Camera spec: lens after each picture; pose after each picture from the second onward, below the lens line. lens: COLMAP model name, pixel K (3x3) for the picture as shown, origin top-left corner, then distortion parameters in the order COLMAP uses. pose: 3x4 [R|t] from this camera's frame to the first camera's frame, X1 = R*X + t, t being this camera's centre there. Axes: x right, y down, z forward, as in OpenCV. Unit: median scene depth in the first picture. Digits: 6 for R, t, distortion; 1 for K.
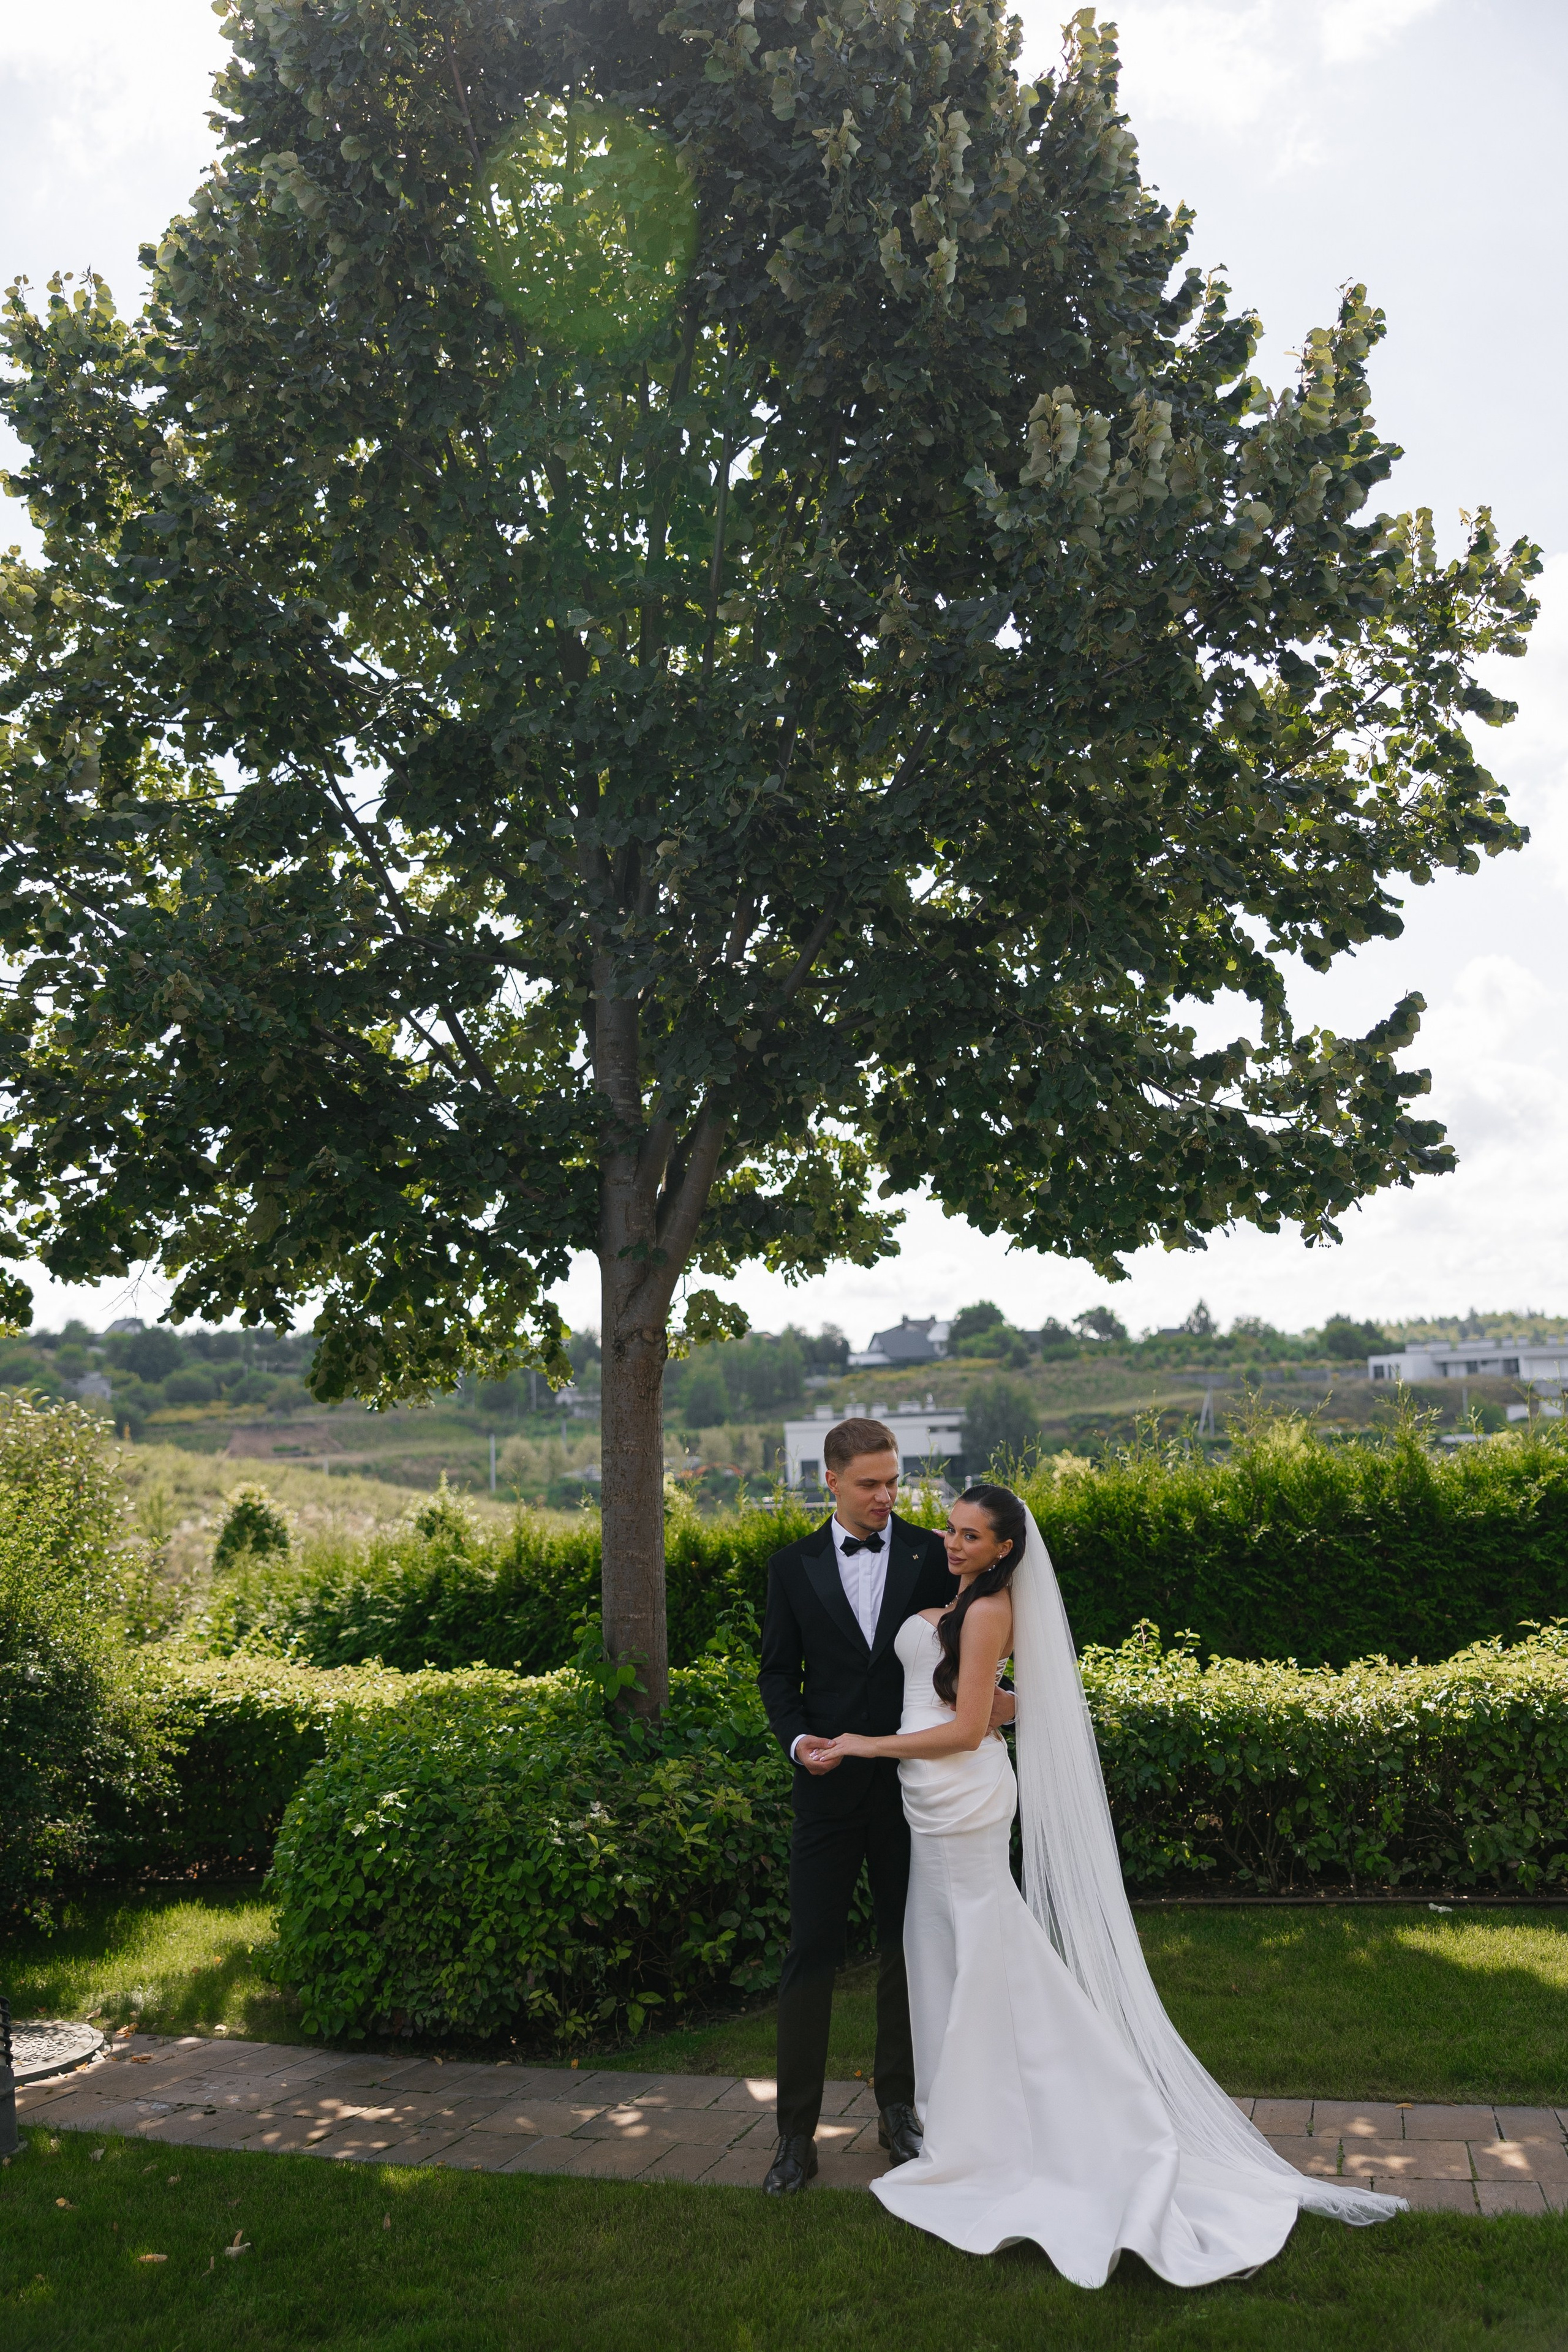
lens RADIAL K [[2346.6, 0, 784.0], [0, 2346.6, 1176.0], [0, 0, 1]] dist [0.030289, 0.010286]
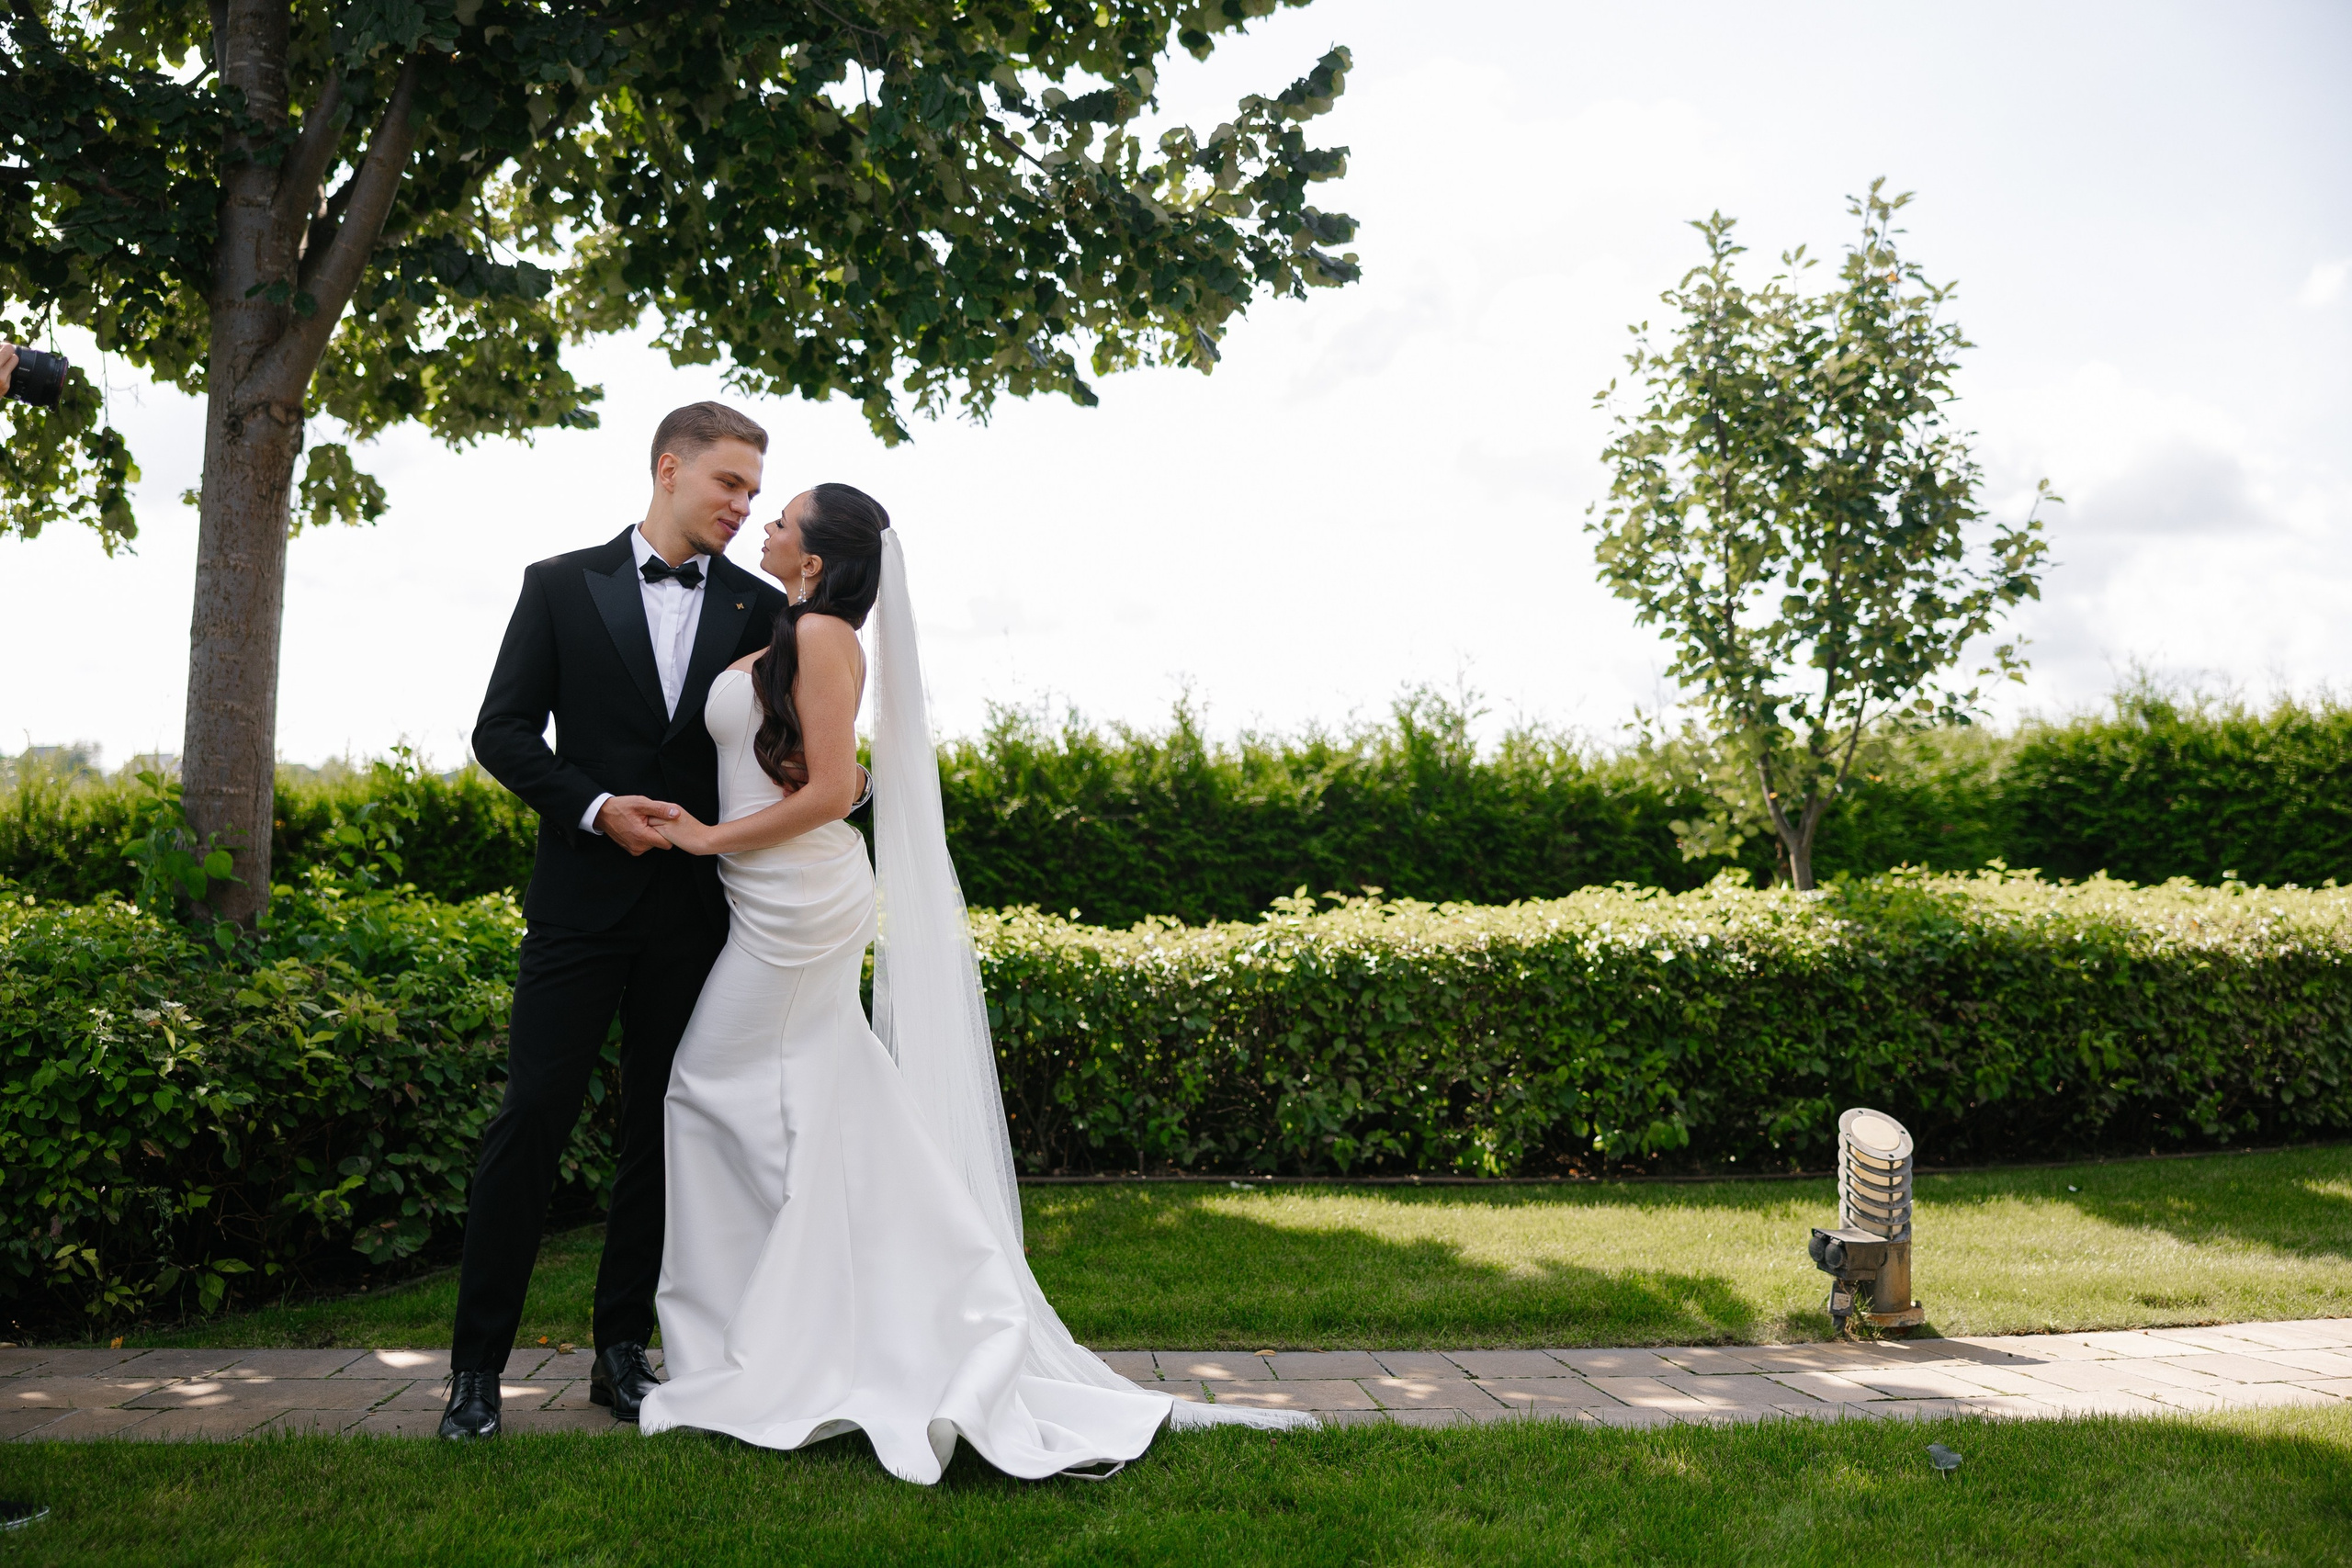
lens RADIAL K [[2485.5, 0, 1176.0], [0, 2485.5, 784.0], [0, 0, 1]] dist [0.007108, 0.003121]
pose [[0.940300, 0.078050, 0.331276, -0.046324], [-0.090331, 0.995673, 0.021811, 0.151202], [-0.328140, -0.050433, 0.943282, 0.186516]]
